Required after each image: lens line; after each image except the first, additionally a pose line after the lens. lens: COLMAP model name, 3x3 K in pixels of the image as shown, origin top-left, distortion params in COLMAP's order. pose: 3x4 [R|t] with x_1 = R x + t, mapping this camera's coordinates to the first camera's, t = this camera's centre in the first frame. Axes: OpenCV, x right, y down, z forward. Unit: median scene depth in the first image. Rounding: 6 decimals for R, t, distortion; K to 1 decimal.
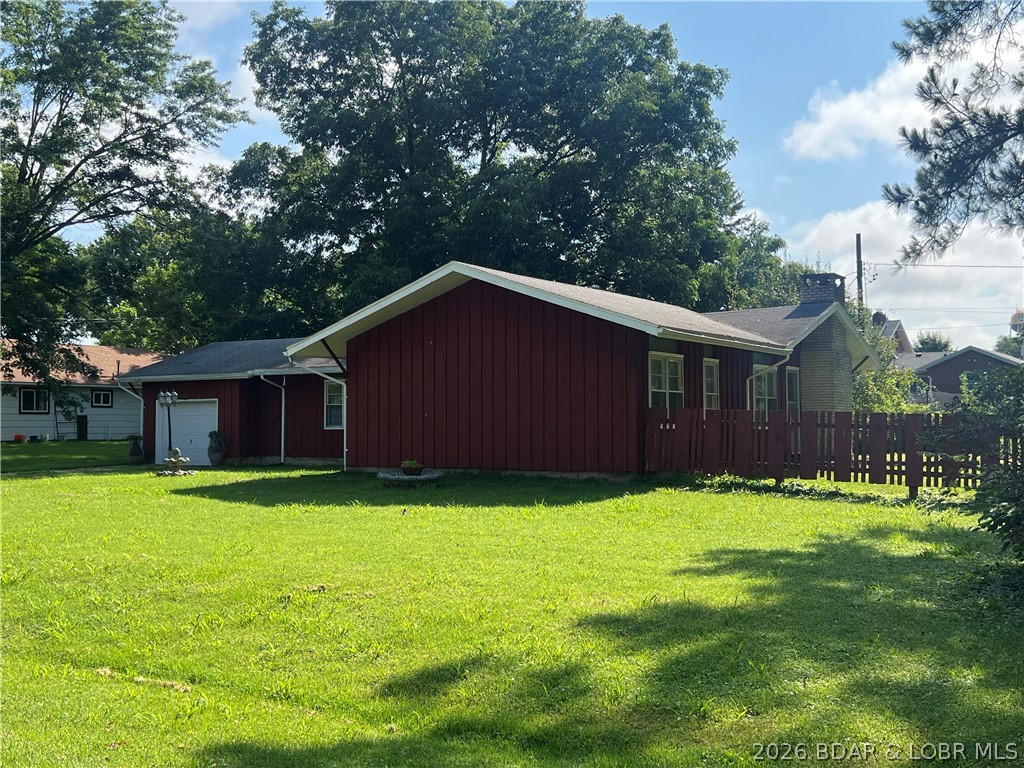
lens RADIAL K [[1137.7, 0, 511.5], [0, 1137.7, 392.4], [0, 0, 1]] dist [-0.005497, 0.000000]
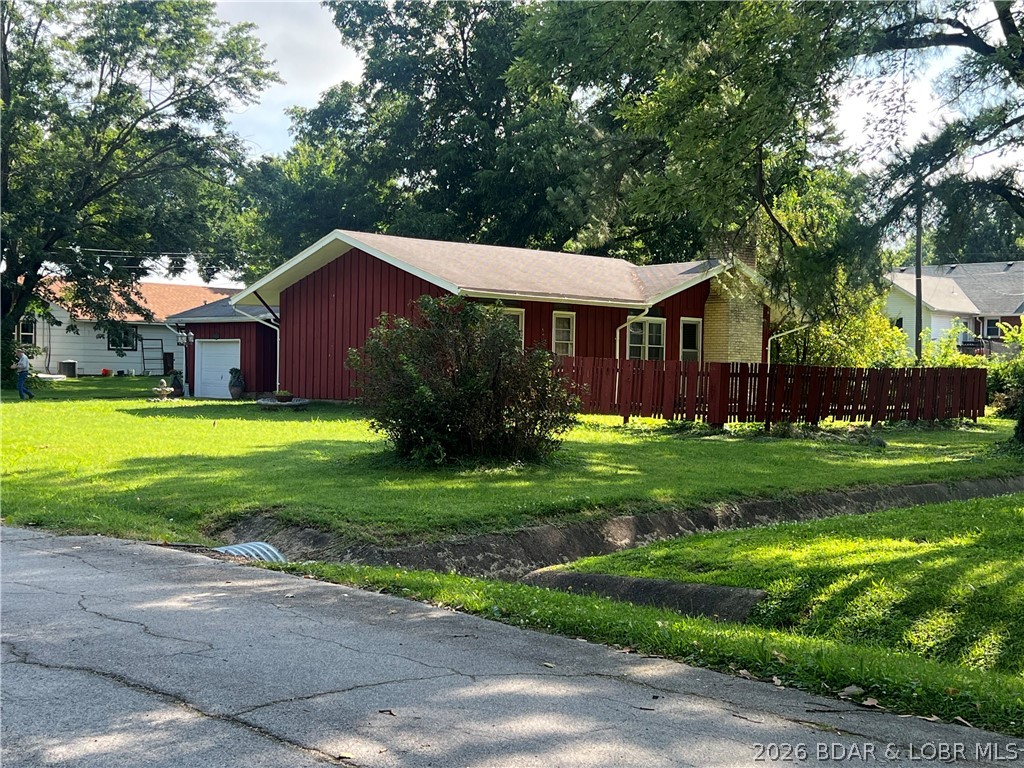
lens RADIAL K [[1432.7, 0, 512.2], [0, 1432.7, 379.0], [0, 0, 1]] dist [0.057475, 0.000000]
pose [[0.975132, 0.022203, -0.220511, 0.293693], [-0.015216, 0.999329, 0.033332, -0.005668], [0.221103, -0.029148, 0.974815, -0.289930]]
